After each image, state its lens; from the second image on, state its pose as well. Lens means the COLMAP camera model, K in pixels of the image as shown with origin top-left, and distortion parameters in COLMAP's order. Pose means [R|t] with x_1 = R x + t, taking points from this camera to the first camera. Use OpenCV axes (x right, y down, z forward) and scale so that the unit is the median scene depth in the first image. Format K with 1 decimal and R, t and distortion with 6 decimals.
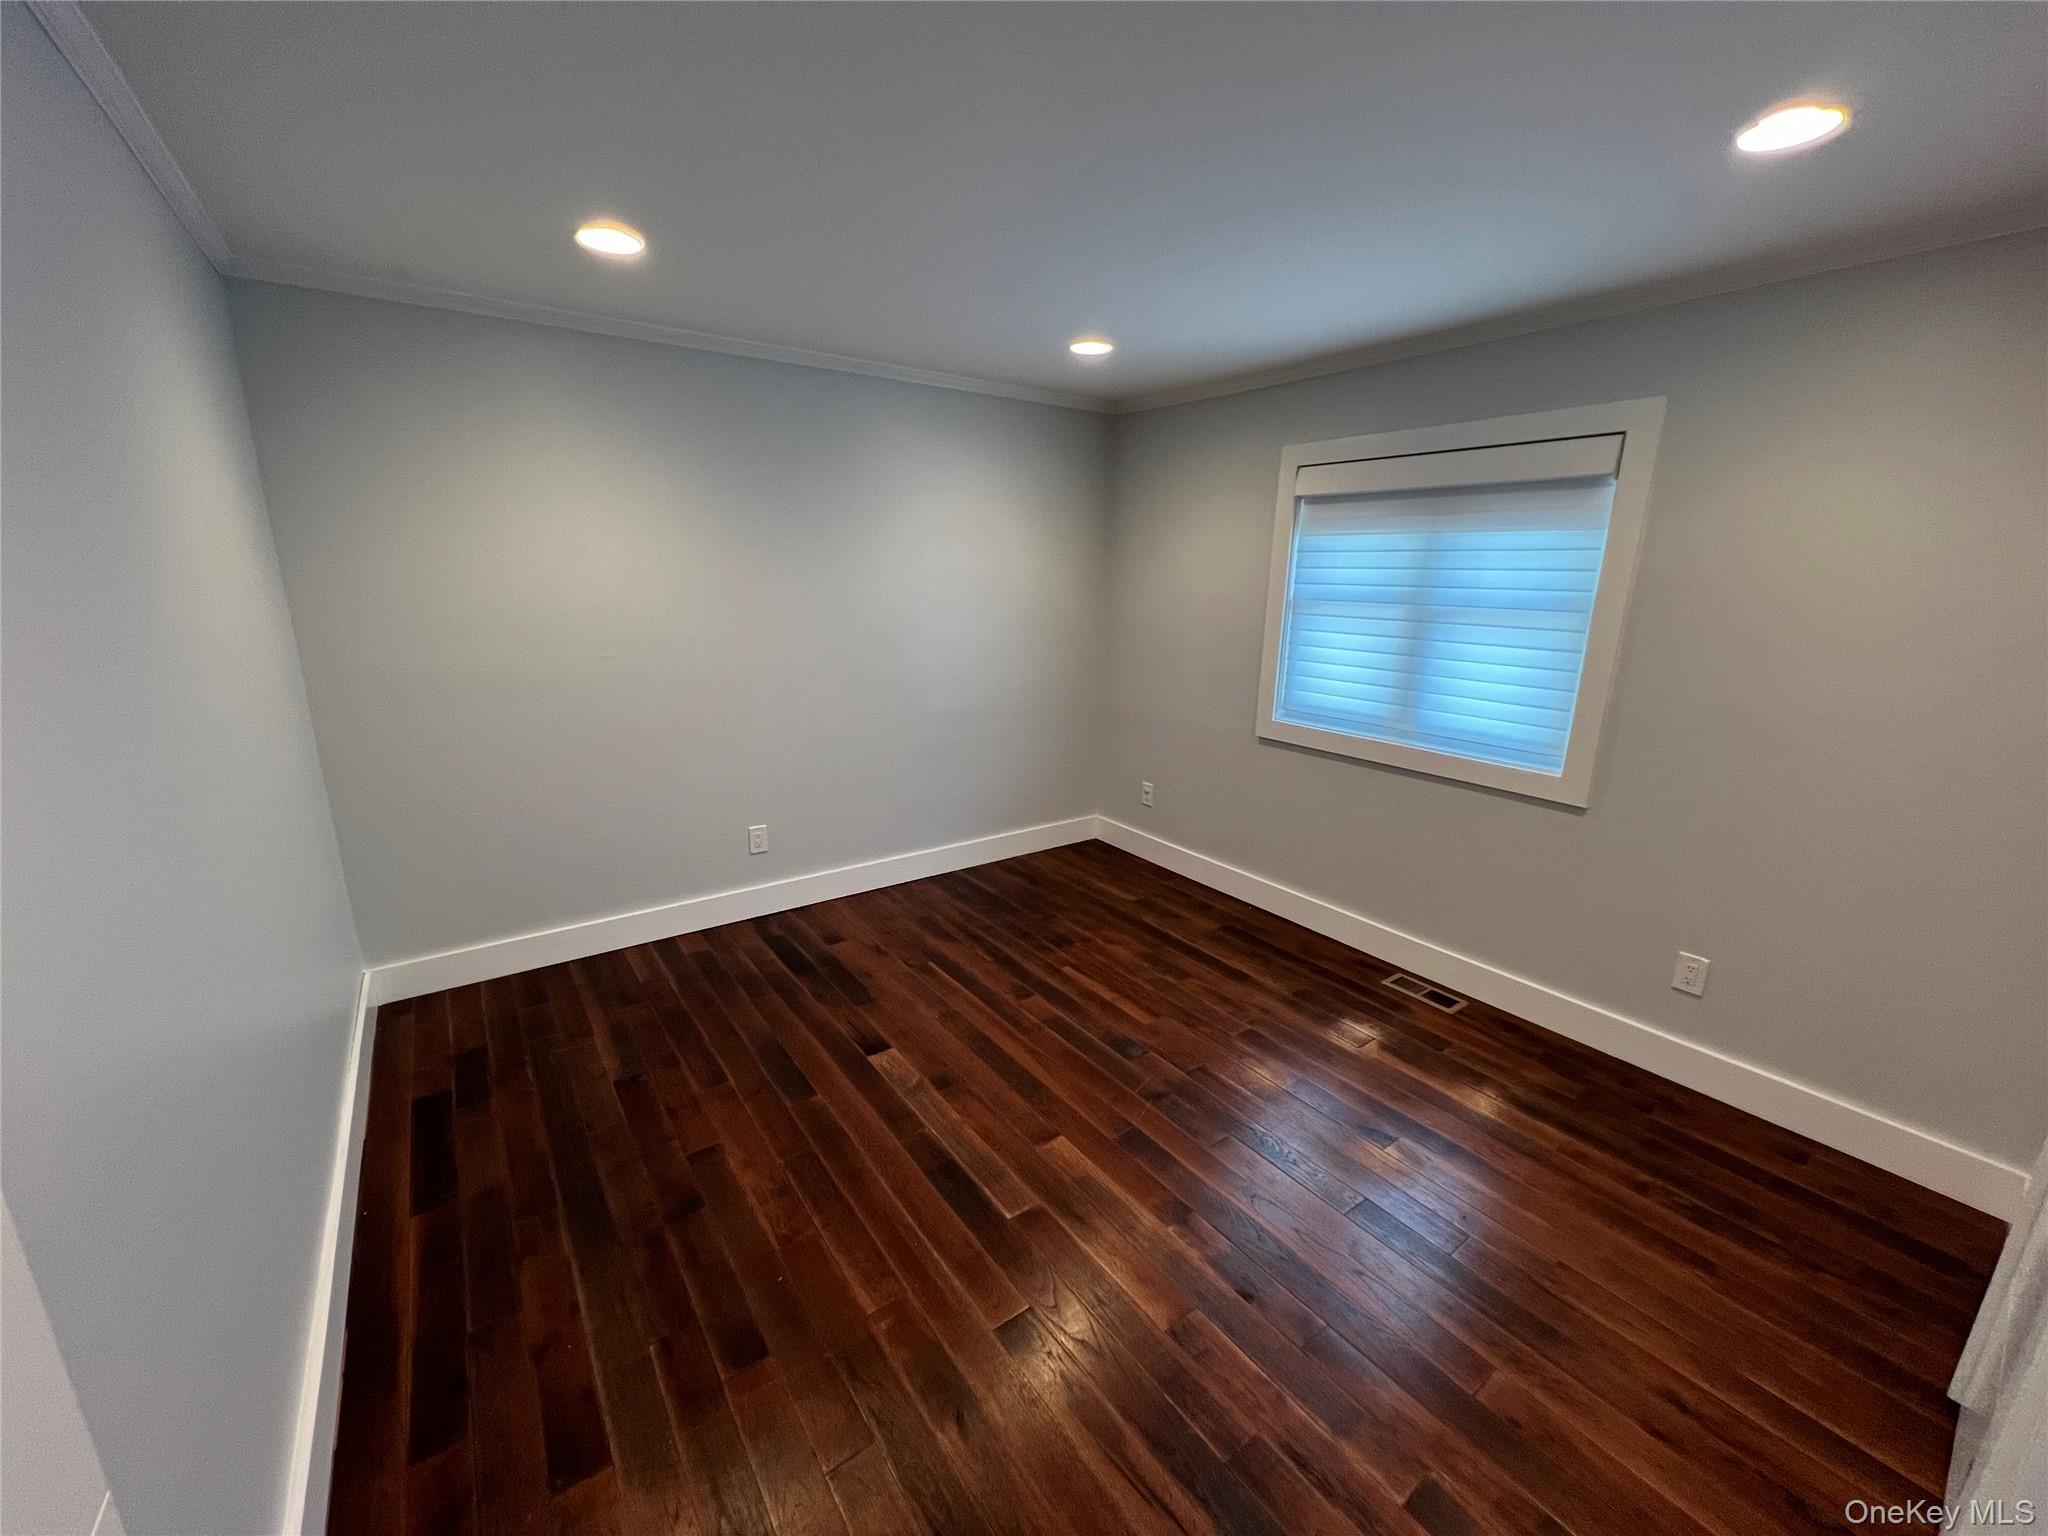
lens RADIAL K [[819.1, 0, 1024.0], [0, 819.1, 776.4], [0, 0, 1]] dist [-0.002244, -0.000179]
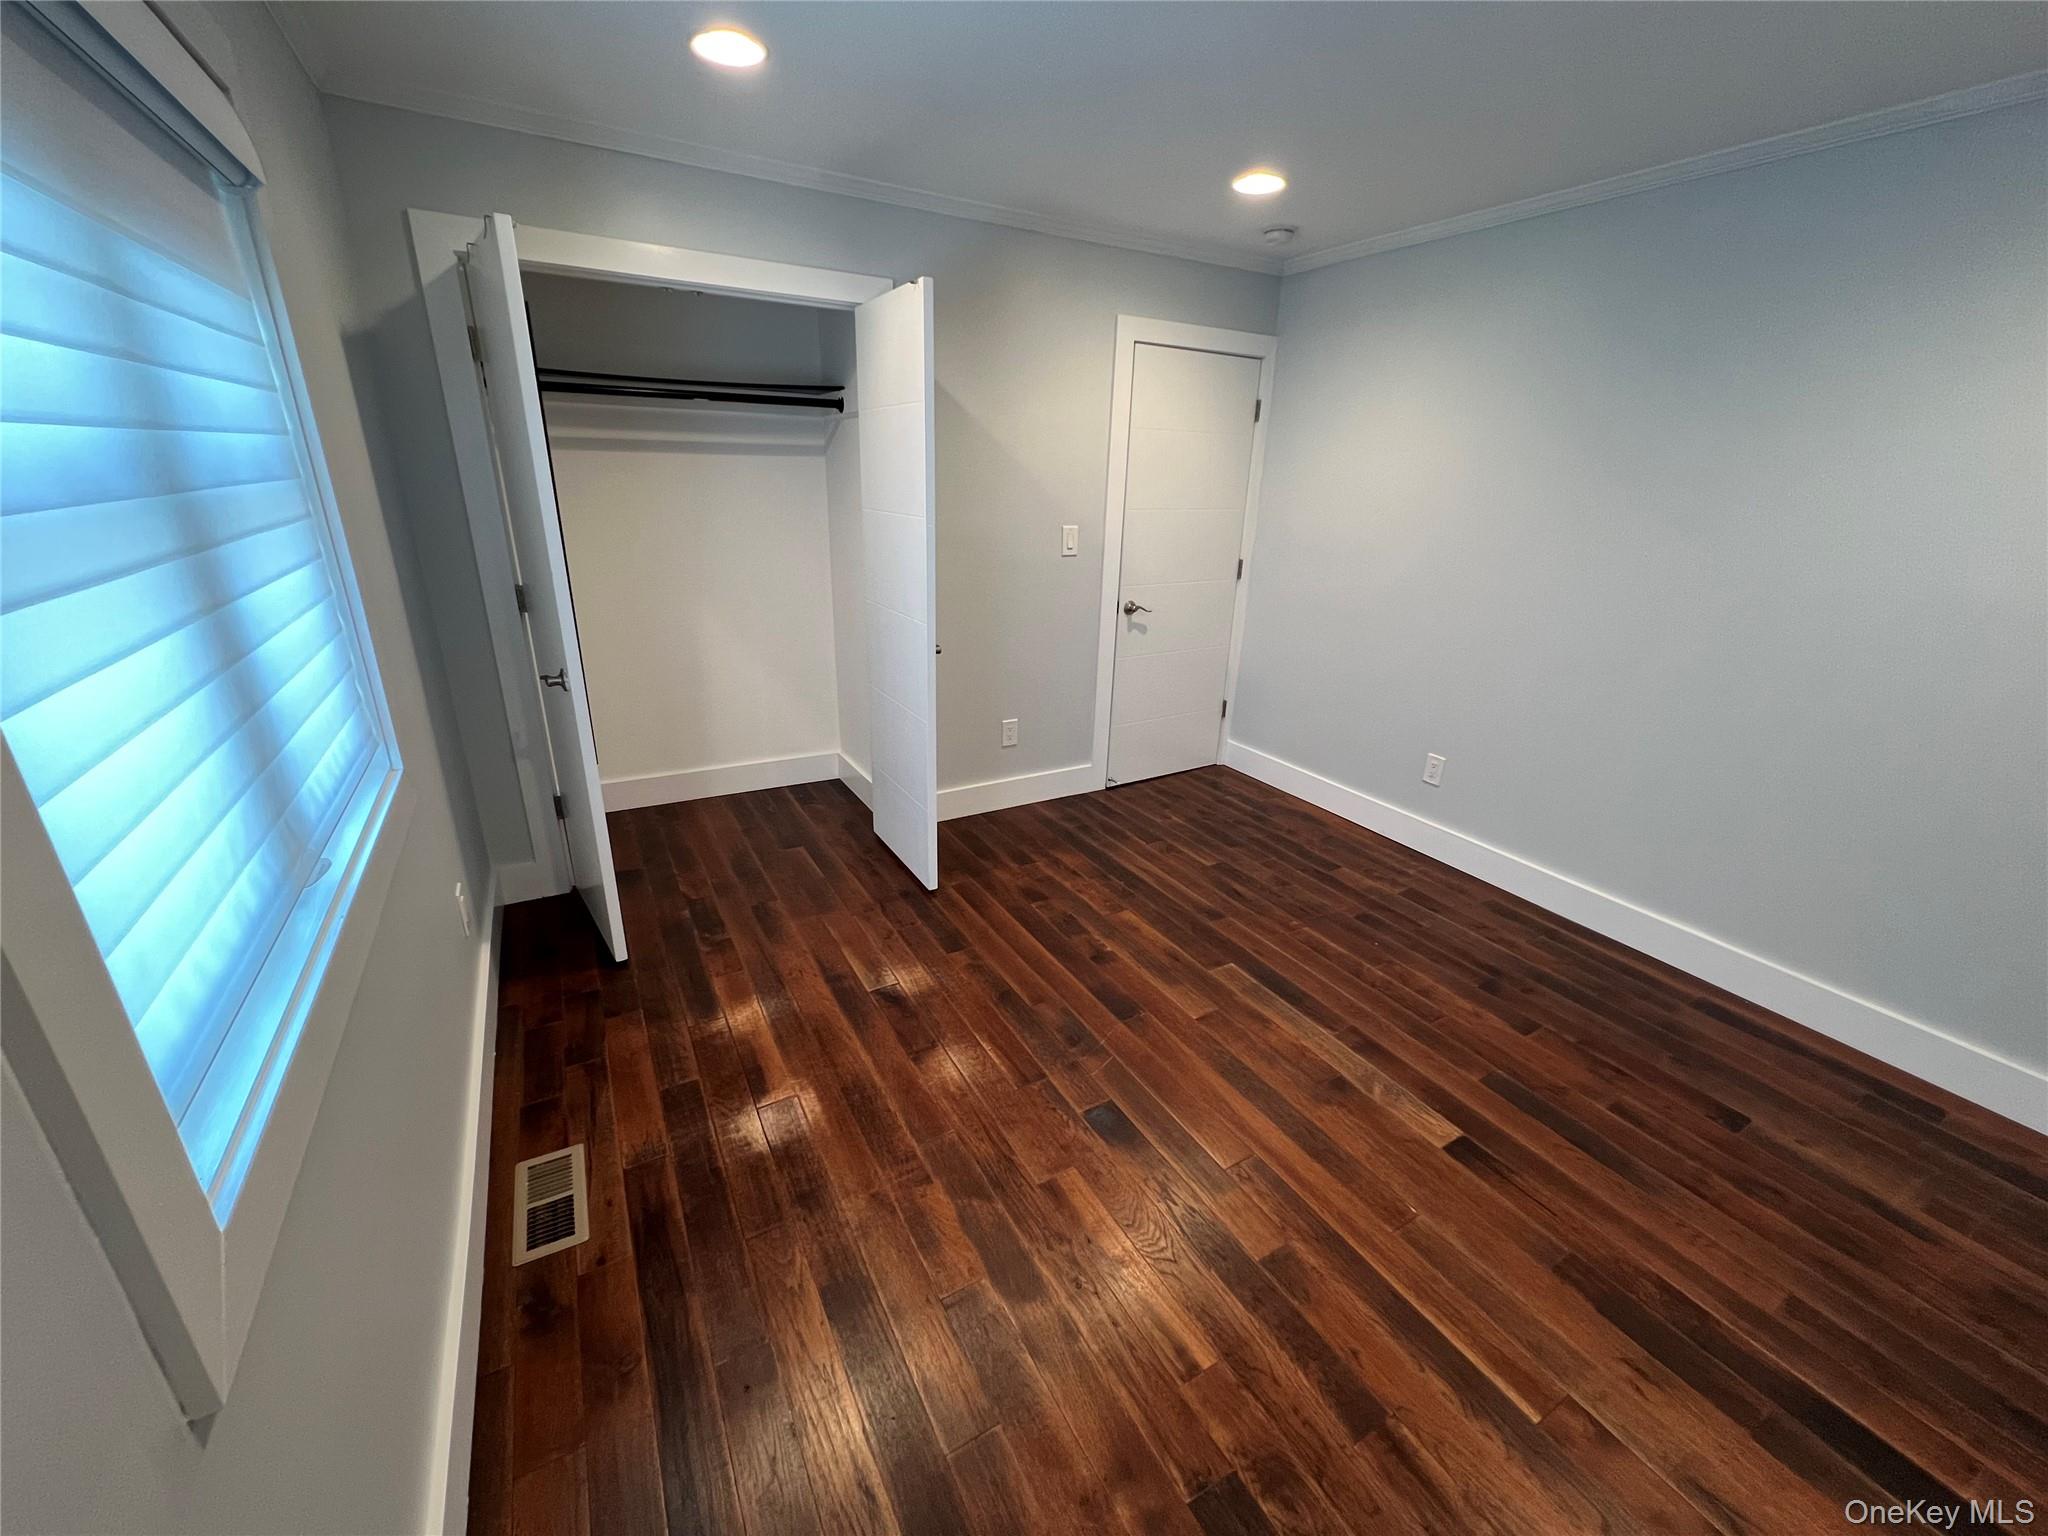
lens RADIAL K [[819.1, 0, 1027.0], [0, 819.1, 769.5], [0, 0, 1]] dist [-0.002244, -0.000179]
pose [[-0.993394, -0.079629, 0.082626, 0.172256], [-0.018817, 0.823340, 0.567237, -0.354350], [-0.113198, 0.561935, -0.819400, 1.493534]]
